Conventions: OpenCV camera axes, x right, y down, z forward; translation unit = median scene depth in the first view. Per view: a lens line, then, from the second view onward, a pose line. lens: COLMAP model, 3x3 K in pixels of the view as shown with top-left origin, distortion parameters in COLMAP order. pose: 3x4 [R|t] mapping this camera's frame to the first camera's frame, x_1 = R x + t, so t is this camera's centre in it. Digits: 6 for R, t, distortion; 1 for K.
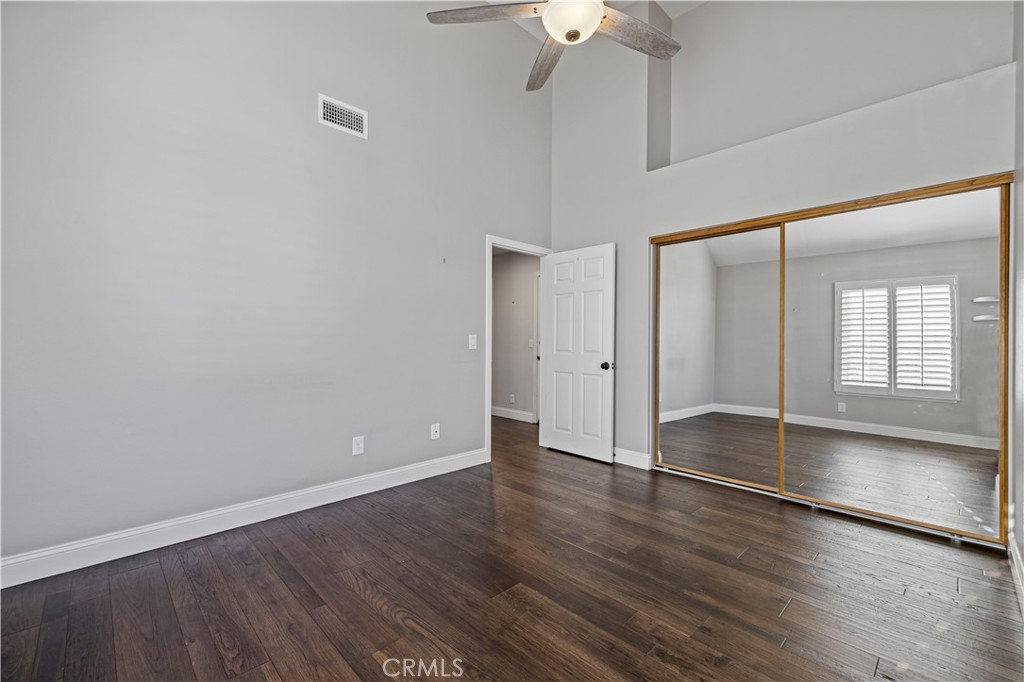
lens RADIAL K [[434.8, 0, 506.6], [0, 434.8, 342.7], [0, 0, 1]] dist [-0.002319, -0.000670]
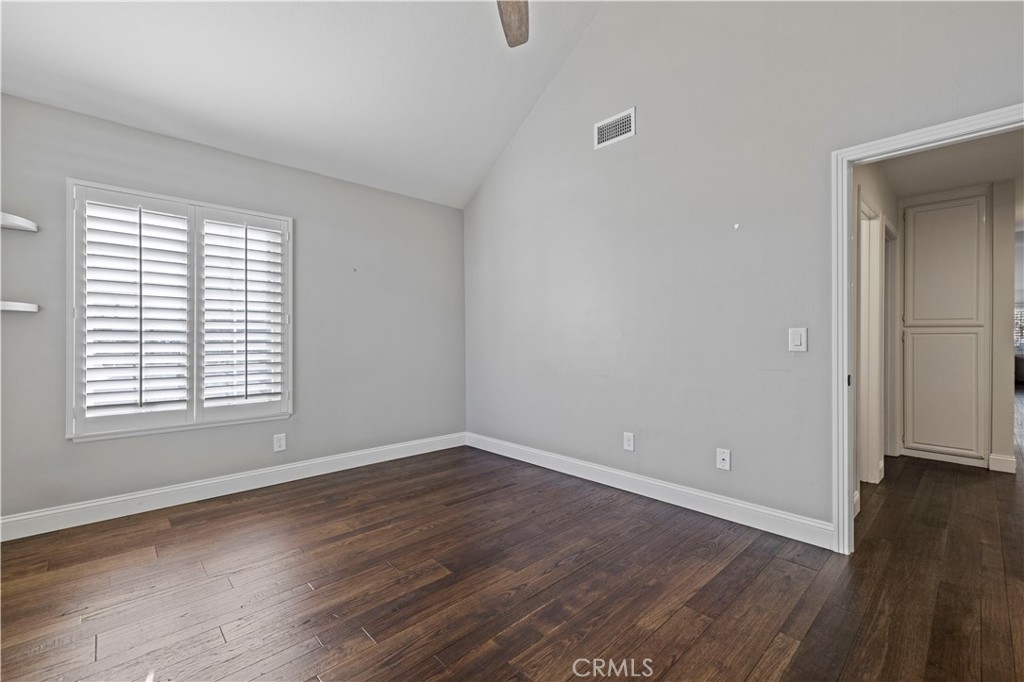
lens RADIAL K [[434.8, 0, 502.3], [0, 434.8, 332.6], [0, 0, 1]] dist [-0.002319, -0.000670]
pose [[-0.024877, -0.013309, -0.999602, 0.810919], [-0.005025, 0.999900, -0.013188, -0.001293], [0.999678, 0.004695, -0.024941, 0.873029]]
